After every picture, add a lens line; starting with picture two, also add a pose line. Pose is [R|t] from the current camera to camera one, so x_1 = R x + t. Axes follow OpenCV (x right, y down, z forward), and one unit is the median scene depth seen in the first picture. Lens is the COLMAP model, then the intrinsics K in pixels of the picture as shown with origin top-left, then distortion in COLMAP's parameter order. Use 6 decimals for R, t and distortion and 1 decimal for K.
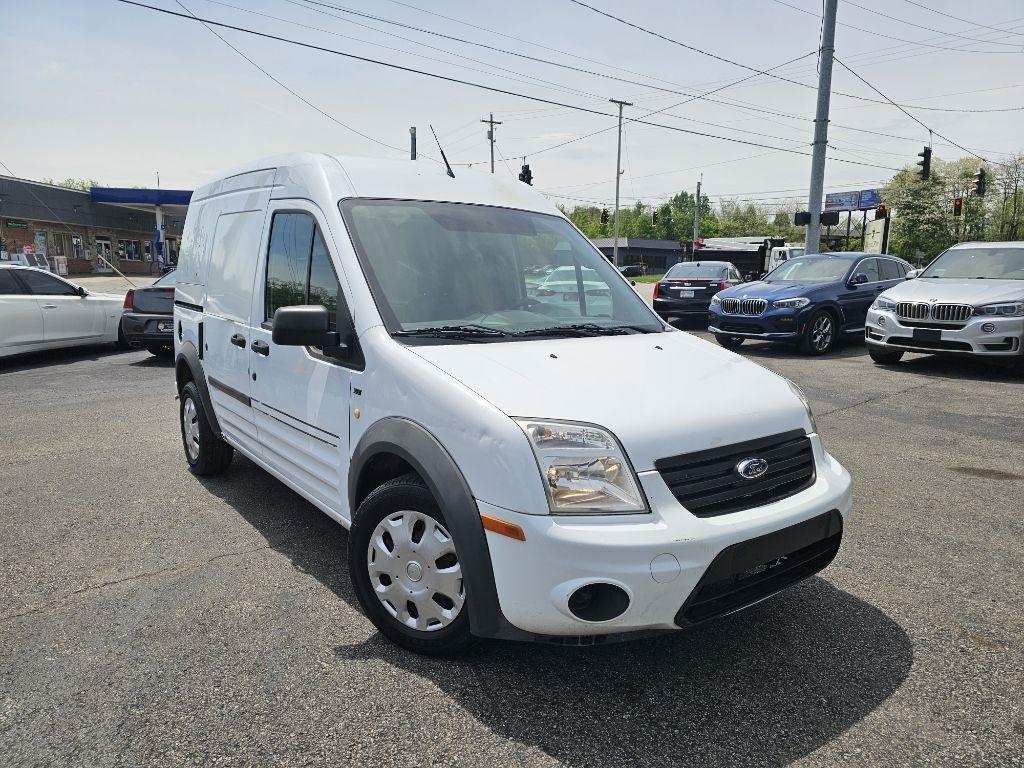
lens RADIAL K [[688.3, 0, 518.5], [0, 688.3, 388.1], [0, 0, 1]] dist [0.054599, -0.039470]
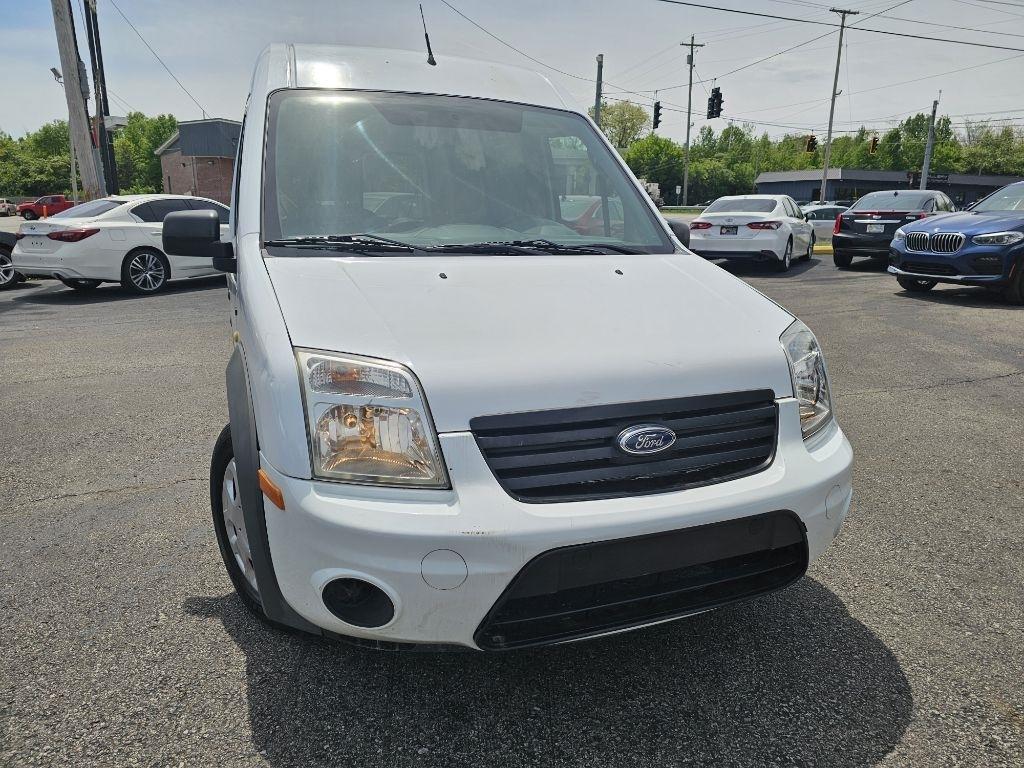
lens RADIAL K [[688.3, 0, 517.4], [0, 688.3, 377.1], [0, 0, 1]] dist [0.054599, -0.039470]
pose [[0.962279, 0.065295, -0.264113, 0.281933], [-0.046522, 0.995966, 0.076727, 0.003548], [0.268058, -0.061545, 0.961435, 0.215774]]
